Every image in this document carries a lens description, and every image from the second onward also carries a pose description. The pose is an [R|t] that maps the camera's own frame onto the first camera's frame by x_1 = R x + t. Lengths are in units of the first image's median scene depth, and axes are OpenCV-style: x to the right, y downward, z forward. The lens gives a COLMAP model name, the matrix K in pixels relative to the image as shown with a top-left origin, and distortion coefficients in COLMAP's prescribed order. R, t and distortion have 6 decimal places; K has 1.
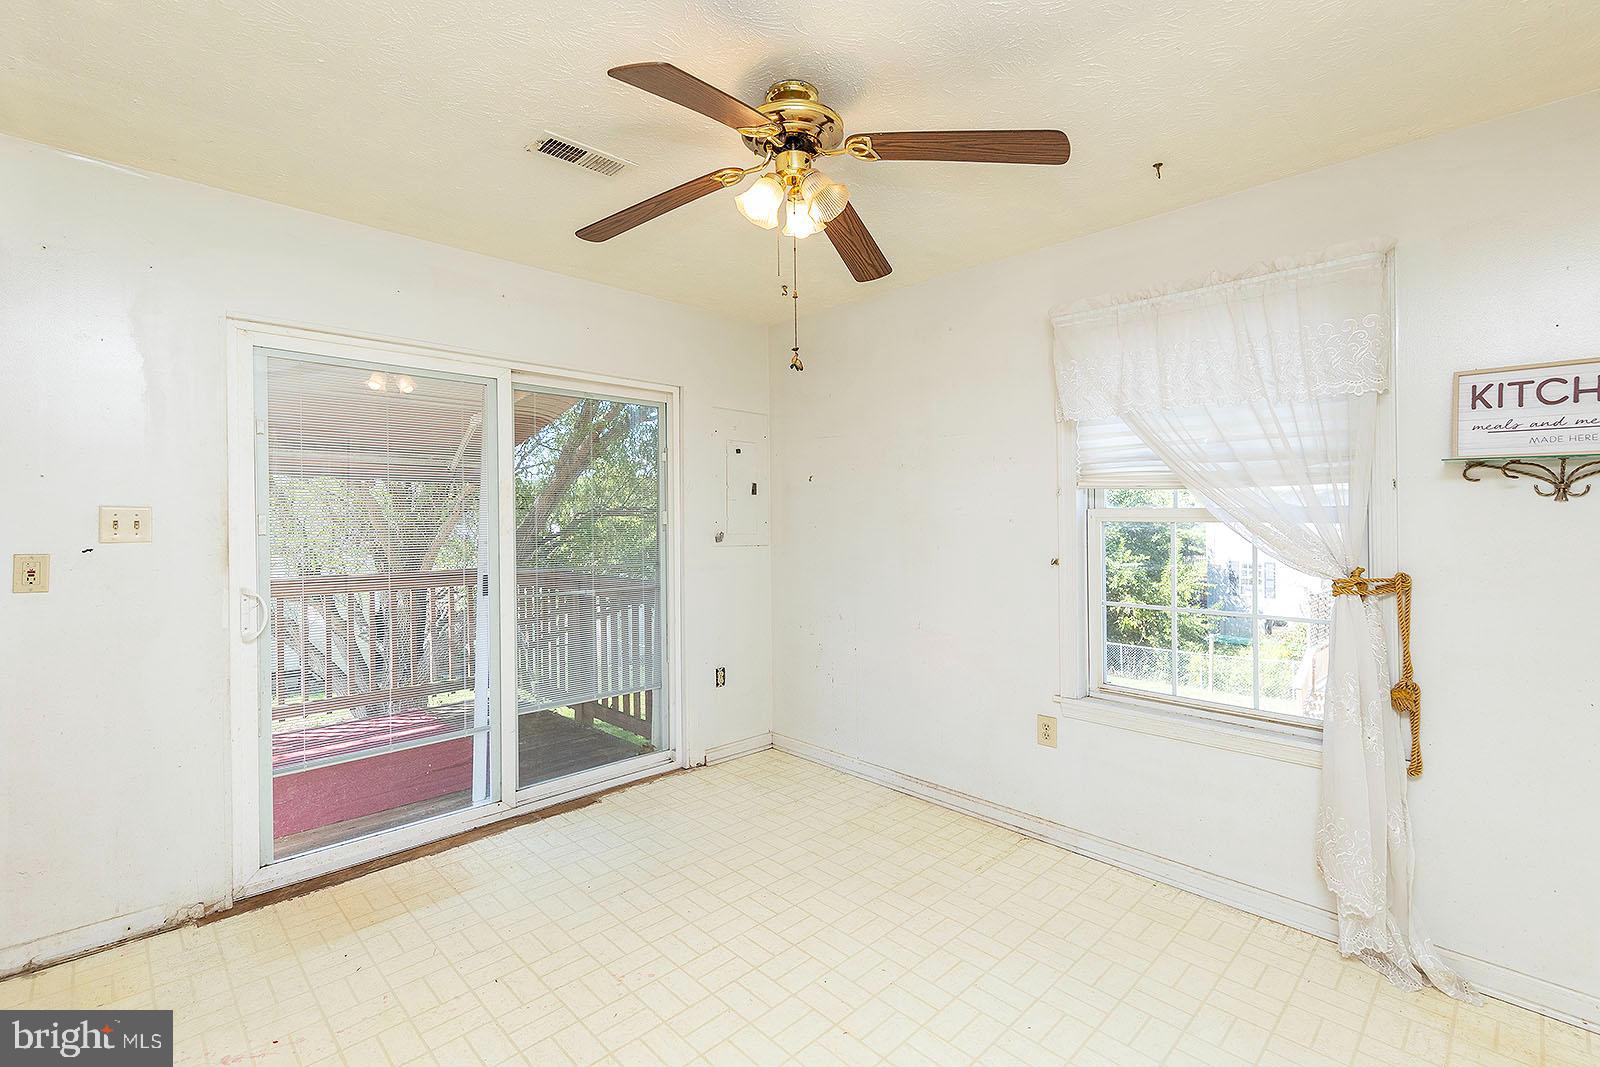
lens RADIAL K [[698.0, 0, 801.0], [0, 698.0, 494.3], [0, 0, 1]] dist [0.000611, 0.000357]
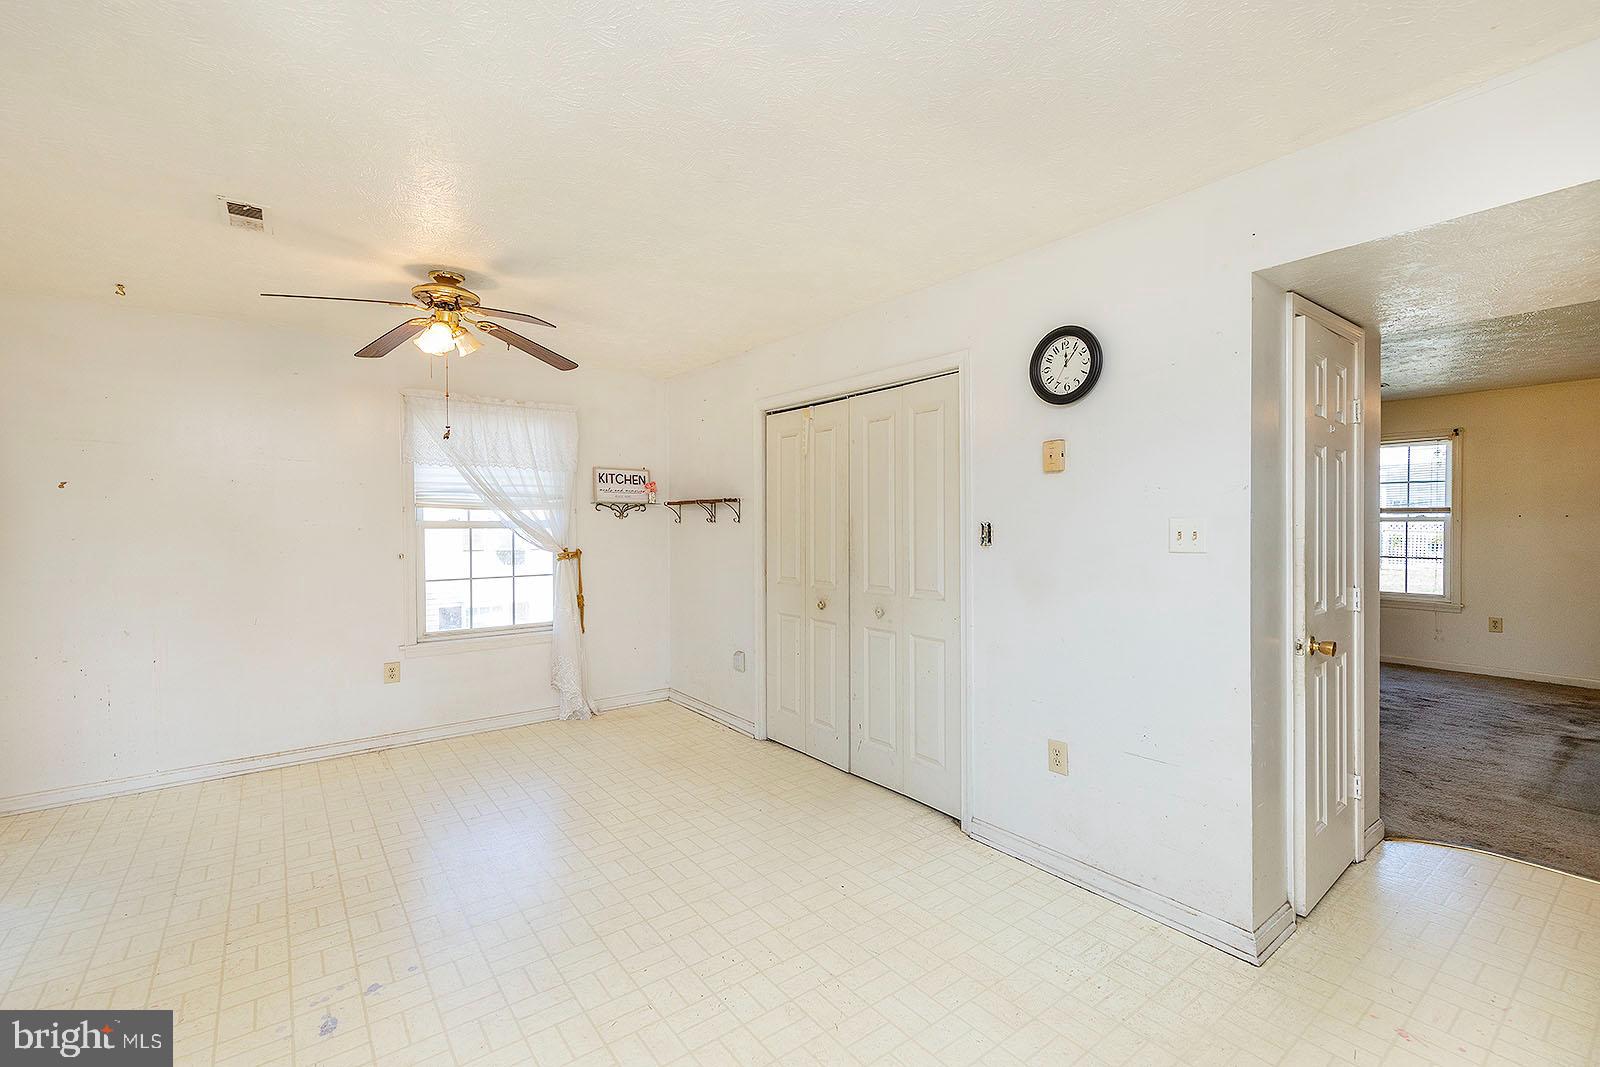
lens RADIAL K [[686.0, 0, 809.2], [0, 686.0, 531.8], [0, 0, 1]] dist [0.001137, -0.000312]
pose [[0.097212, -0.014704, 0.995155, -1.326468], [-0.025689, 0.999521, 0.017278, -0.004802], [-0.994932, -0.027244, 0.096788, -0.001478]]
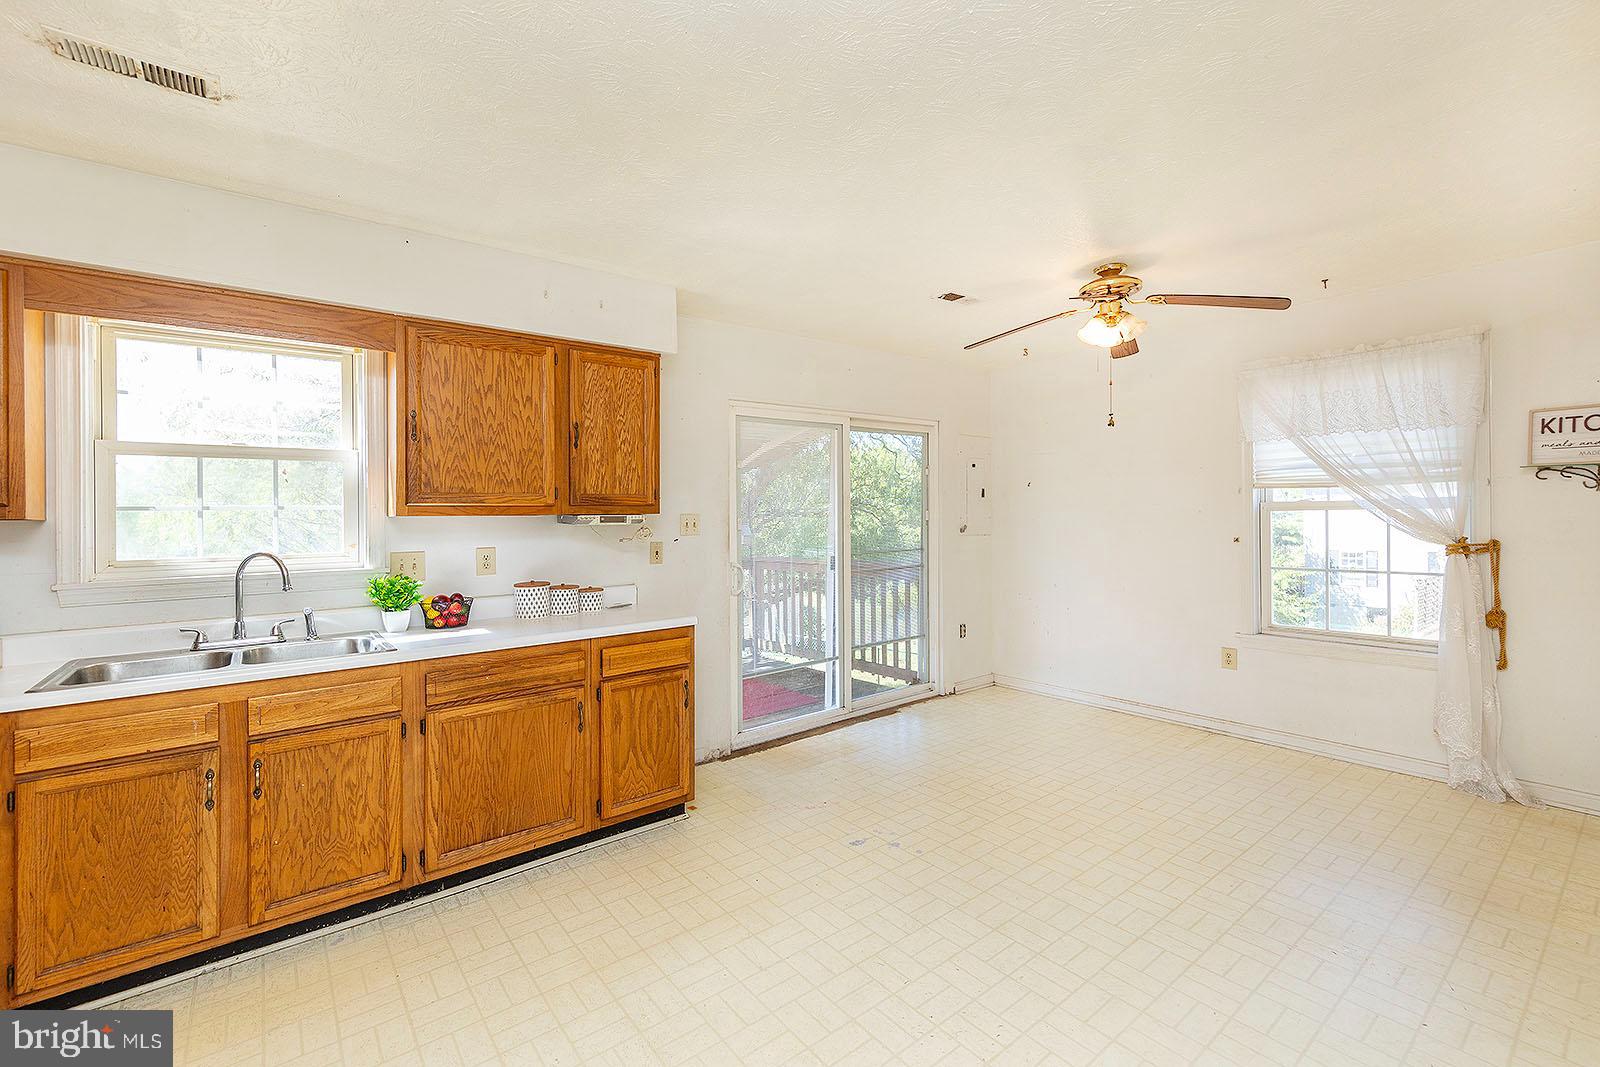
lens RADIAL K [[695.5, 0, 804.2], [0, 695.5, 513.6], [0, 0, 1]] dist [-0.000621, -0.000373]
pose [[0.995660, -0.021452, -0.090560, -0.506416], [0.024111, 0.999307, 0.028375, -0.024692], [0.089888, -0.030436, 0.995487, -0.650189]]
